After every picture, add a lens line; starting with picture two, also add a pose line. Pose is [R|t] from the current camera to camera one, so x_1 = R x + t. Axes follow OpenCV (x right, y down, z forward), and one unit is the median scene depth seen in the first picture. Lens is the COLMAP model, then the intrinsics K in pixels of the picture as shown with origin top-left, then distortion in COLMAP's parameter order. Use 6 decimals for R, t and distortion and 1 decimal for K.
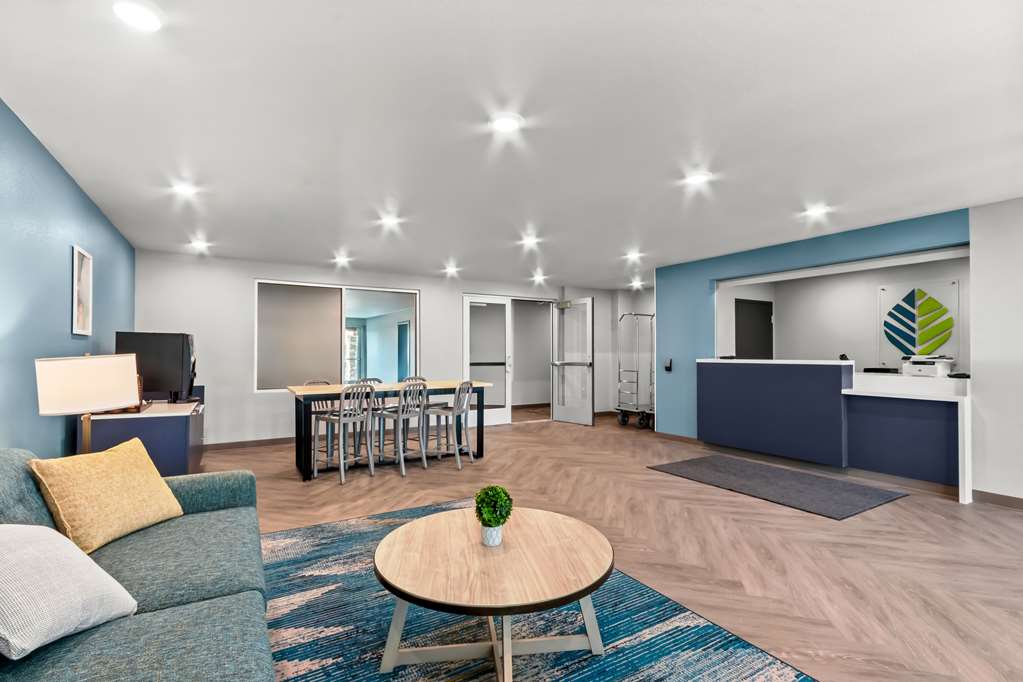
lens RADIAL K [[472.2, 0, 503.6], [0, 472.2, 343.3], [0, 0, 1]] dist [0.004193, 0.001138]
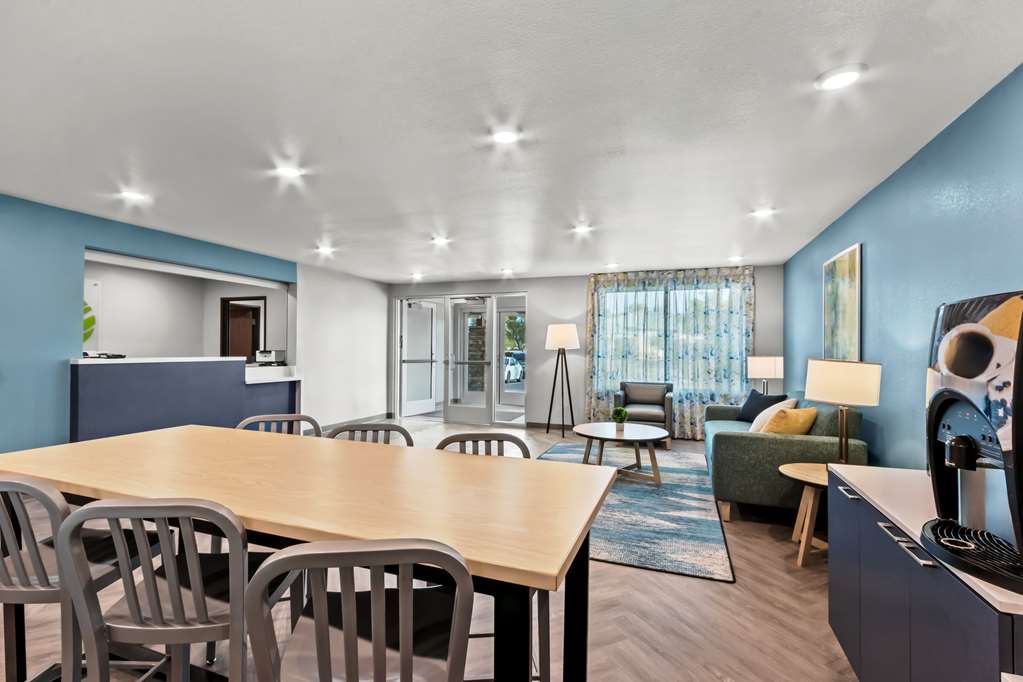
lens RADIAL K [[472.2, 0, 510.4], [0, 472.2, 346.2], [0, 0, 1]] dist [0.004193, 0.001138]
pose [[-0.640432, 0.001728, 0.768013, -0.488319], [-0.023158, 0.999499, -0.021560, 0.015417], [-0.767666, -0.031594, -0.640071, 0.950808]]
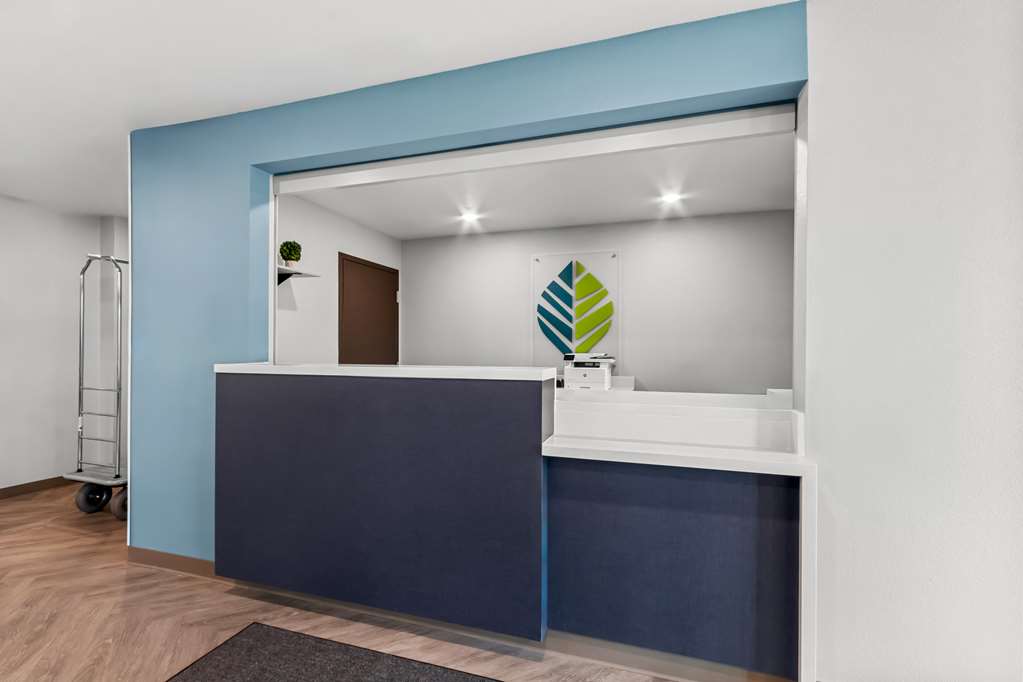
lens RADIAL K [[472.2, 0, 504.7], [0, 472.2, 346.2], [0, 0, 1]] dist [0.004193, 0.001138]
pose [[0.746533, 0.008638, 0.665293, 0.326670], [-0.021278, 0.999714, 0.010896, 0.009594], [-0.665009, -0.022290, 0.746503, 0.552555]]
